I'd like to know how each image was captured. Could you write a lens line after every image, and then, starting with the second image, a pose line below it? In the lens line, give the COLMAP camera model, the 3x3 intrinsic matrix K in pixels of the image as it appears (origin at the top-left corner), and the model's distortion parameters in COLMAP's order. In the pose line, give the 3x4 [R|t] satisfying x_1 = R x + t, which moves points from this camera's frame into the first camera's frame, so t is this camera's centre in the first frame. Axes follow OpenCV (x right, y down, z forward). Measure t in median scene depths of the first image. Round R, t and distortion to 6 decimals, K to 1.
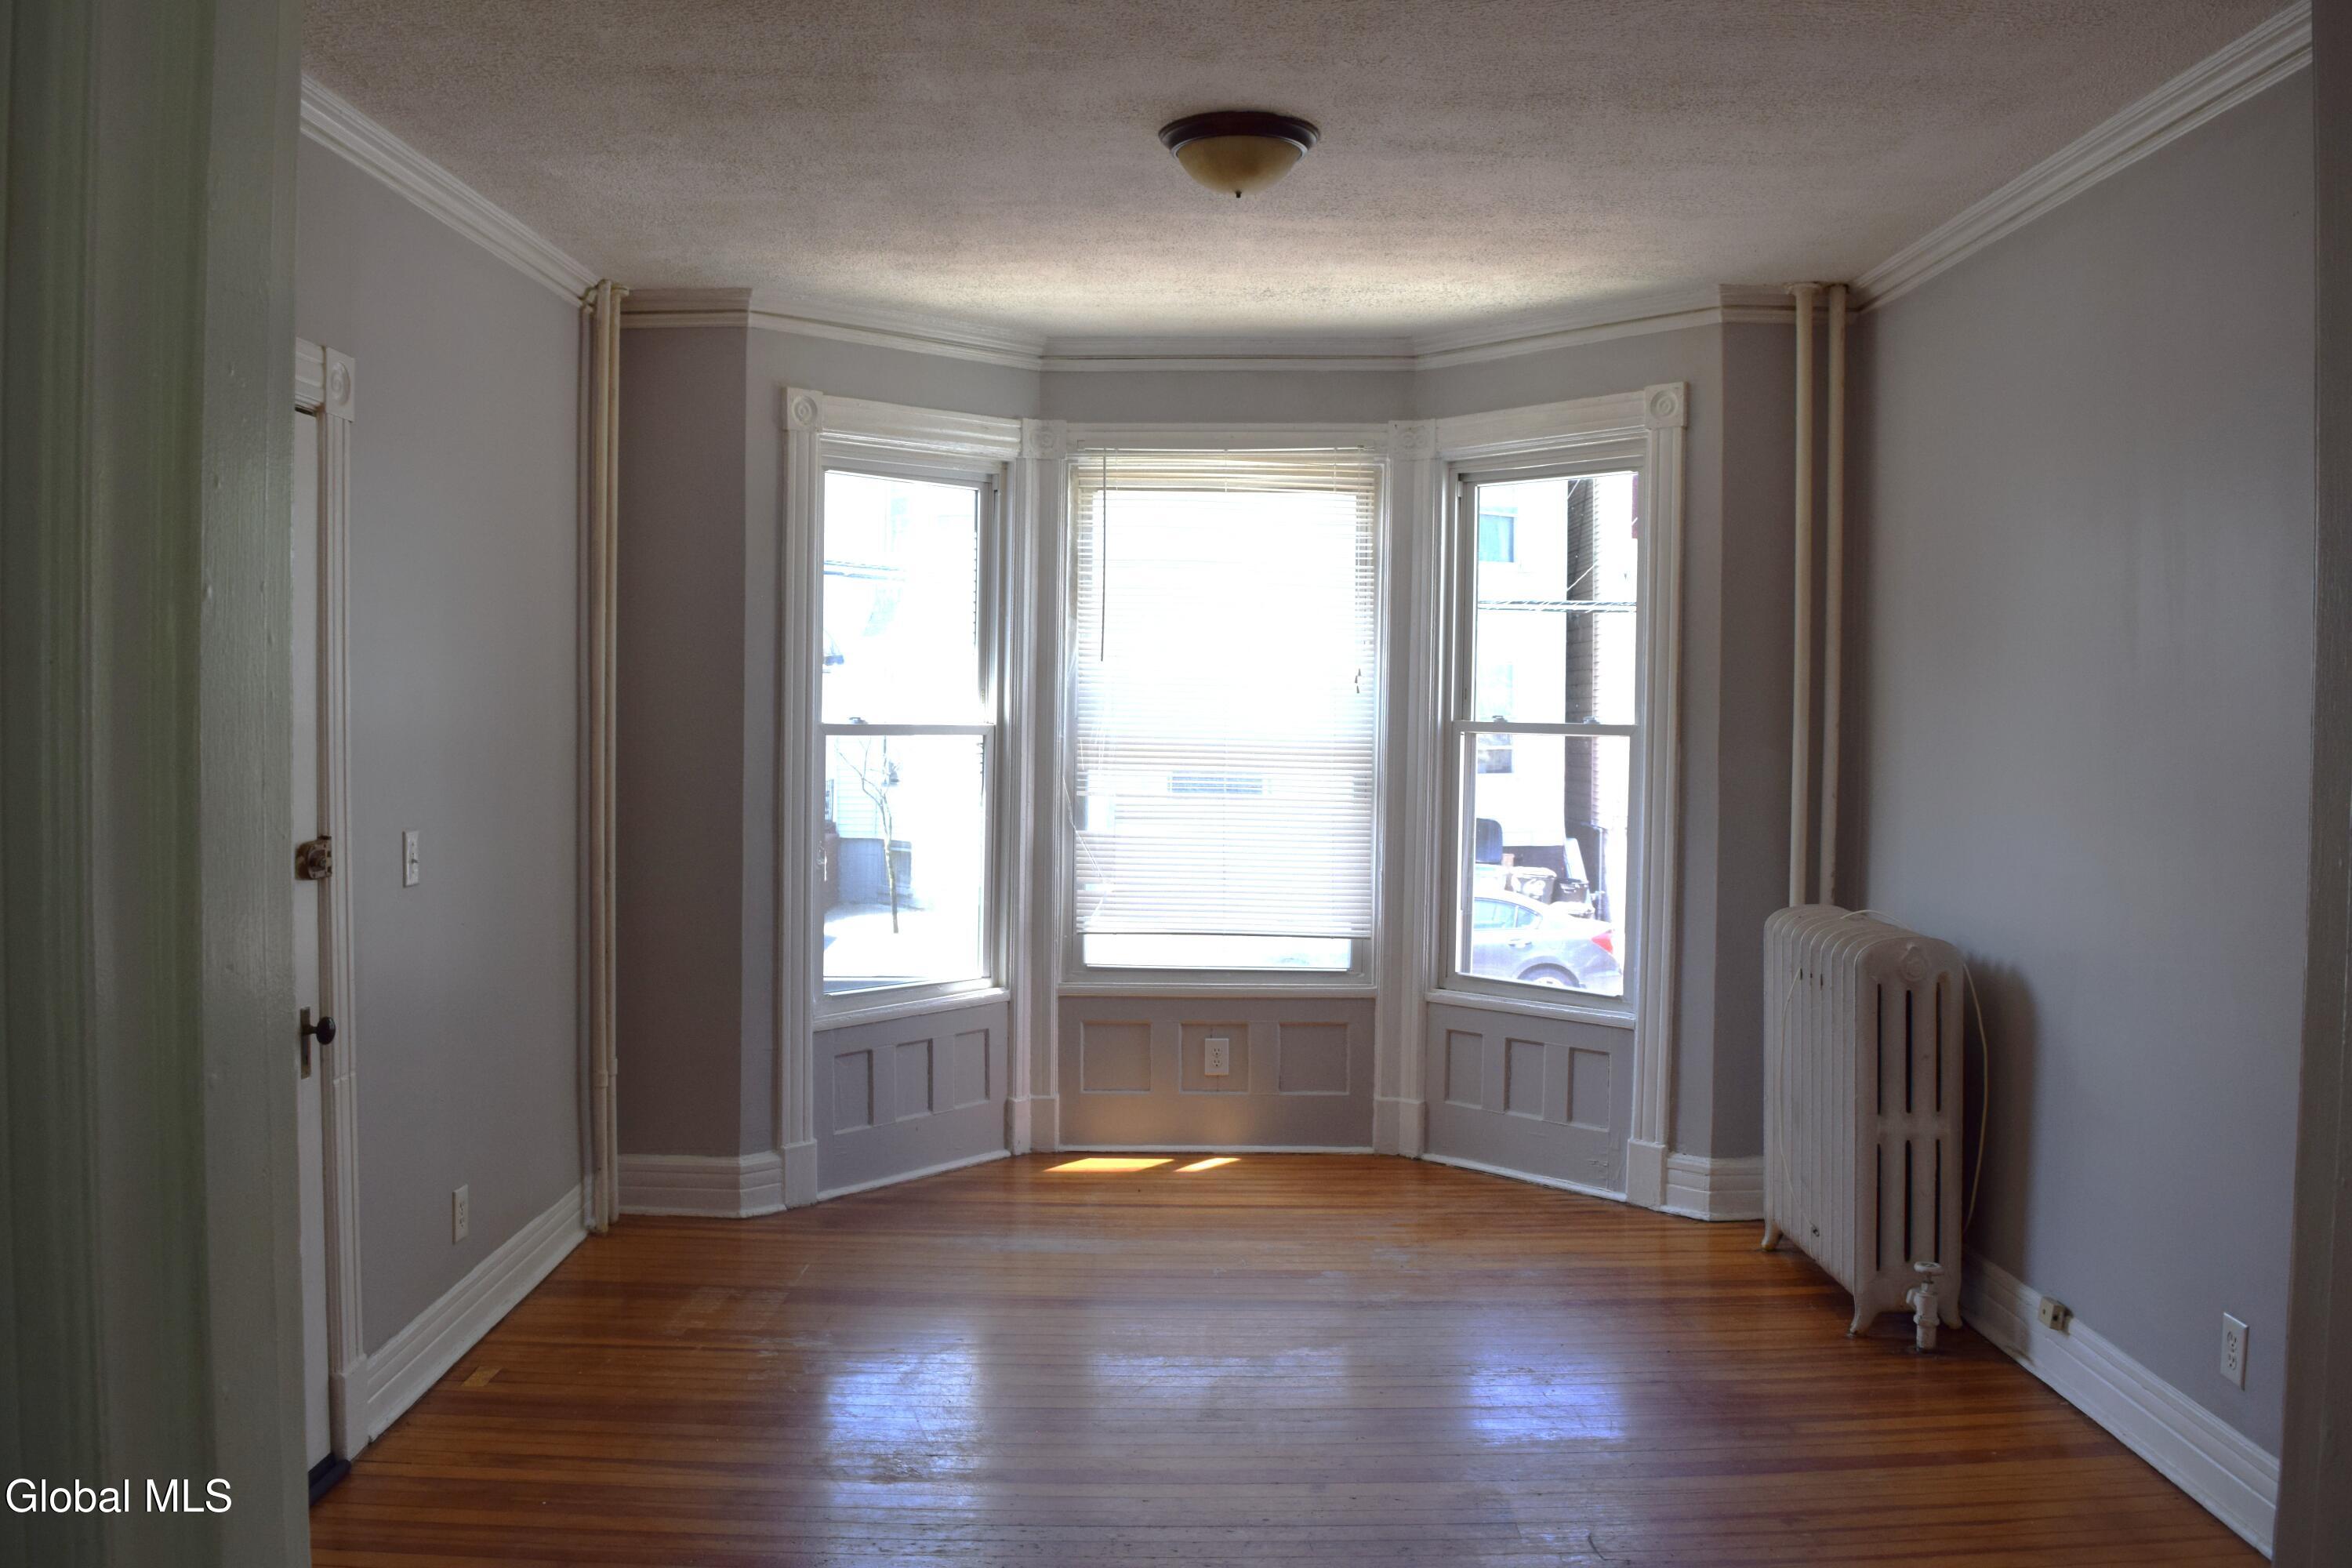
lens RADIAL K [[1838.8, 0, 1172.8], [0, 1838.8, 775.5], [0, 0, 1]] dist [-0.105691, 0.033622]
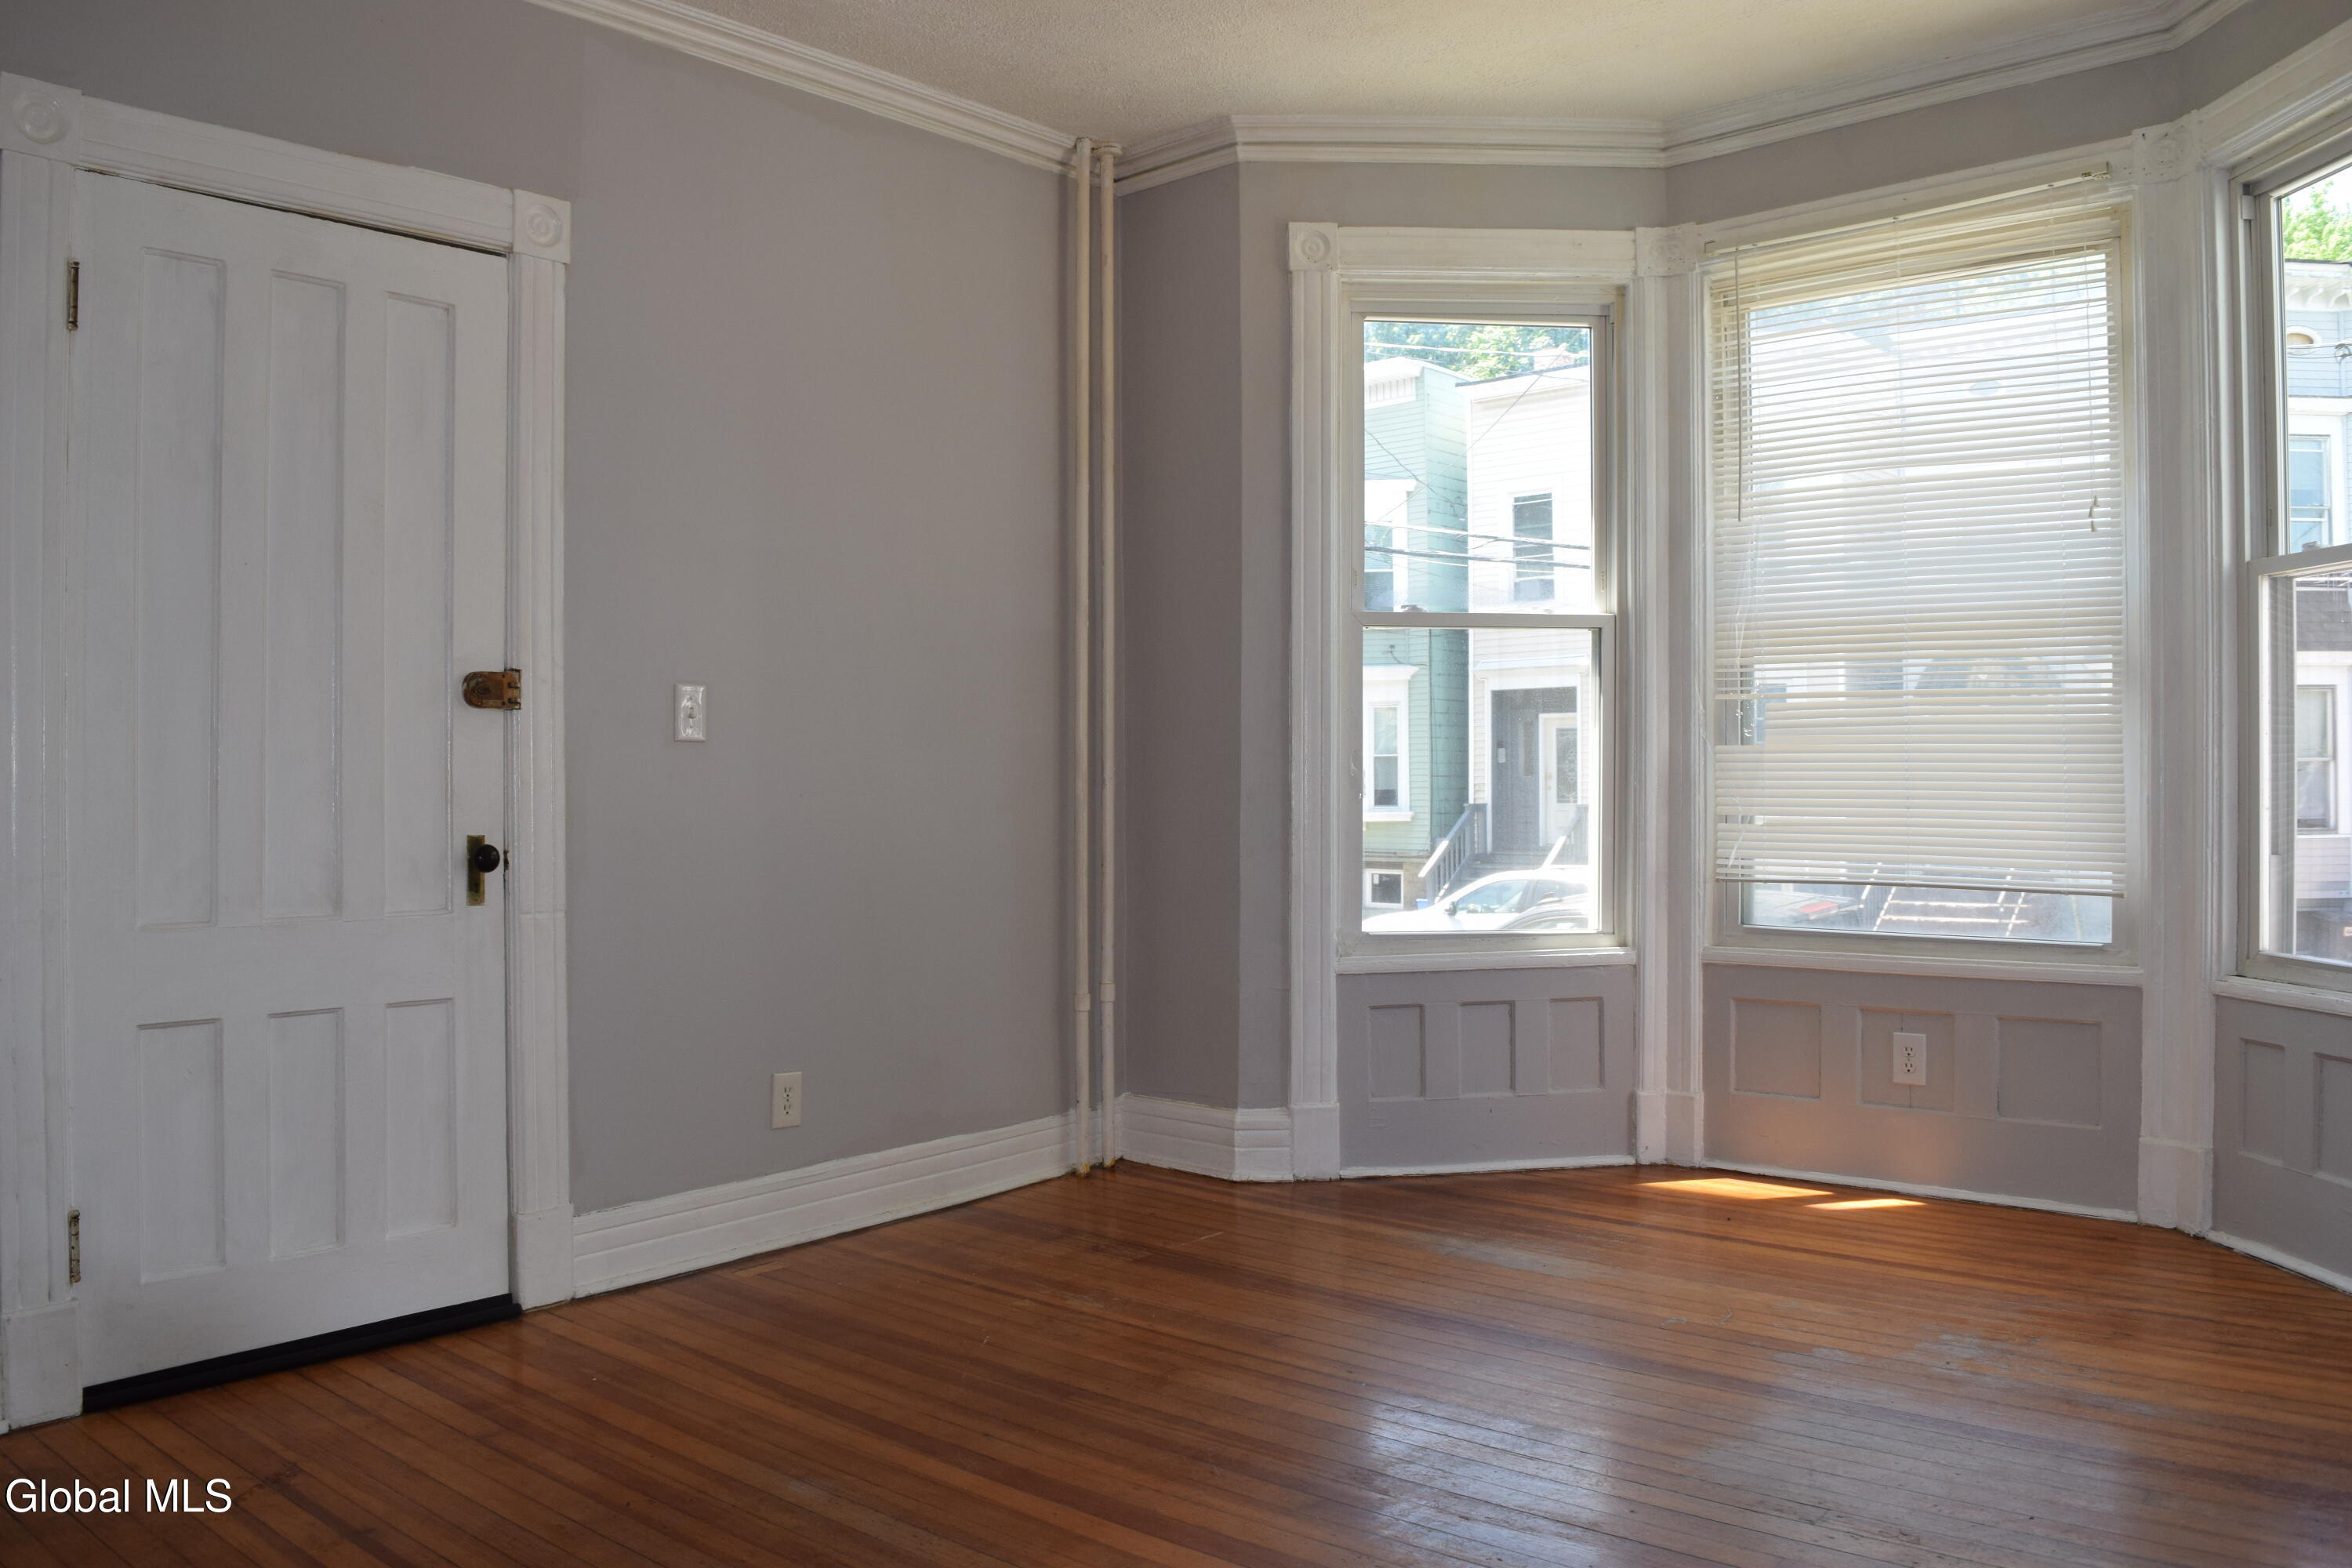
lens RADIAL K [[1838.8, 0, 1172.8], [0, 1838.8, 775.5], [0, 0, 1]] dist [-0.105691, 0.033622]
pose [[0.754304, -0.017052, -0.656304, 0.284098], [-0.011975, 0.999139, -0.039722, 0.078002], [0.656416, 0.037822, 0.753450, 0.290317]]
